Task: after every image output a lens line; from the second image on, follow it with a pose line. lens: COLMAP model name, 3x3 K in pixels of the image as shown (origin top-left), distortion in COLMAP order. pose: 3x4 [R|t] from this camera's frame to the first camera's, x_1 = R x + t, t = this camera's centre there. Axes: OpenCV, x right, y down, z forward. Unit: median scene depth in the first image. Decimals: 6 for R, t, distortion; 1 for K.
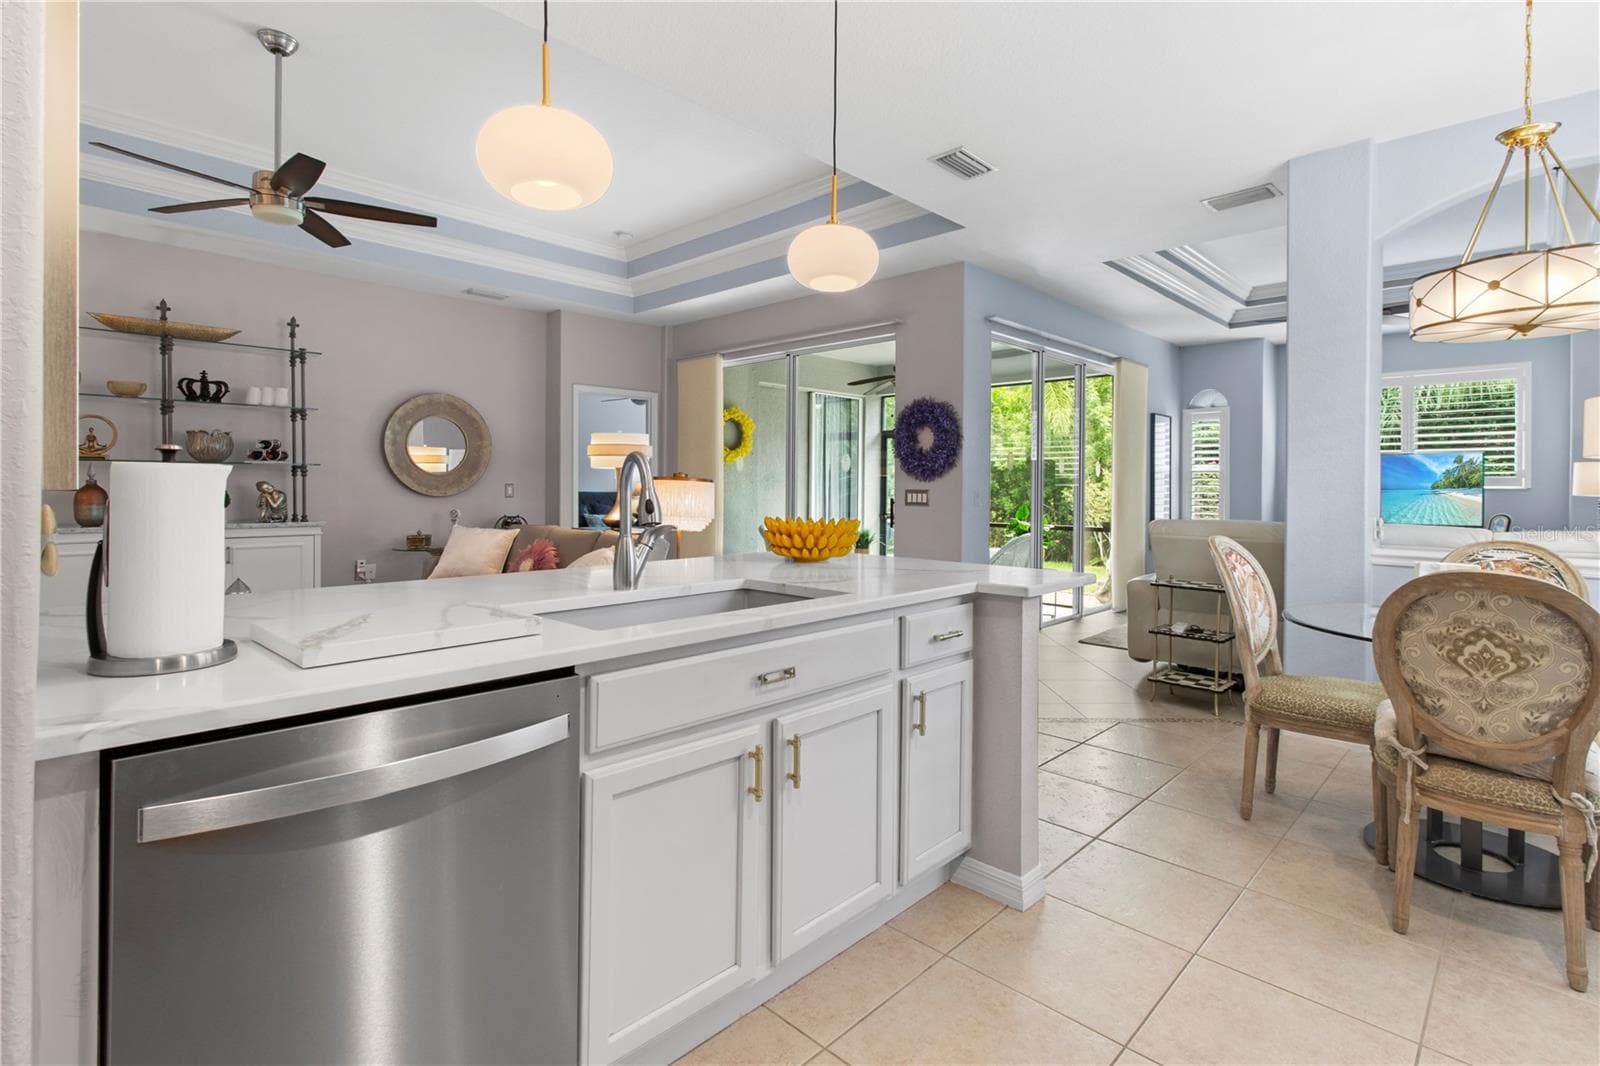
lens RADIAL K [[762.8, 0, 816.7], [0, 762.8, 490.1], [0, 0, 1]] dist [0.002461, 0.000025]
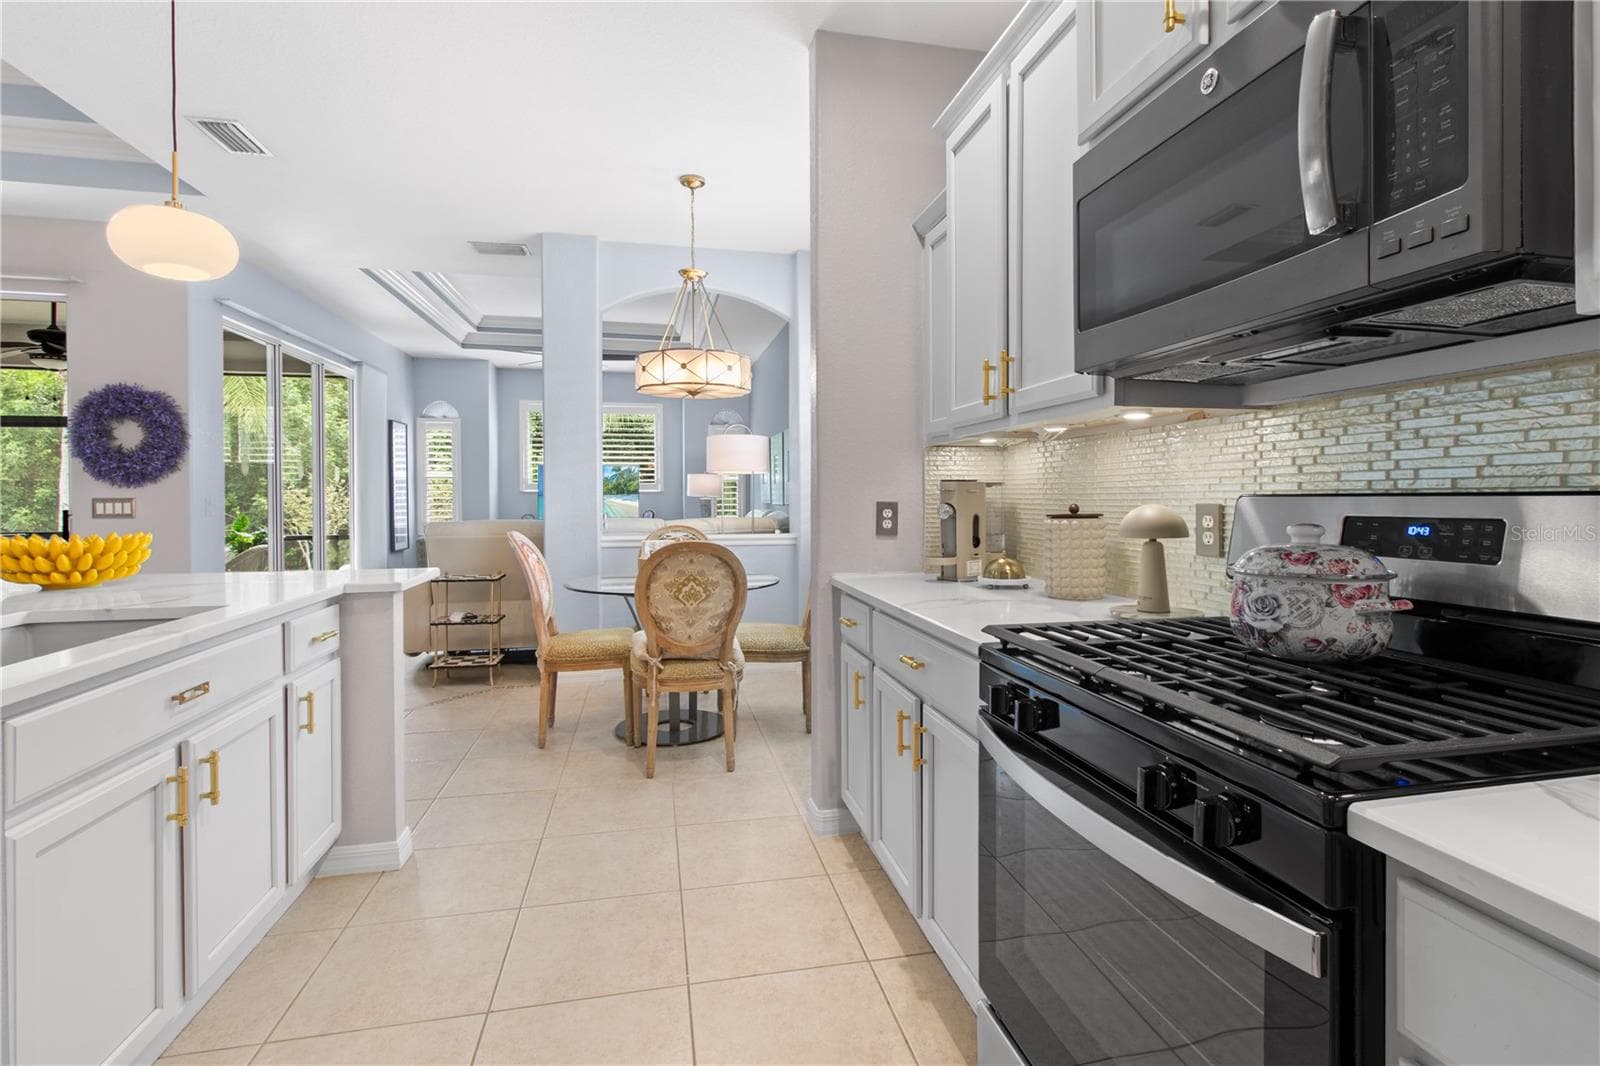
lens RADIAL K [[762.8, 0, 813.6], [0, 762.8, 505.4], [0, 0, 1]] dist [0.002461, 0.000025]
pose [[0.561772, -0.021680, 0.827008, -0.276062], [0.010241, 0.999762, 0.019253, -0.001631], [-0.827229, -0.002346, 0.561861, -0.124879]]
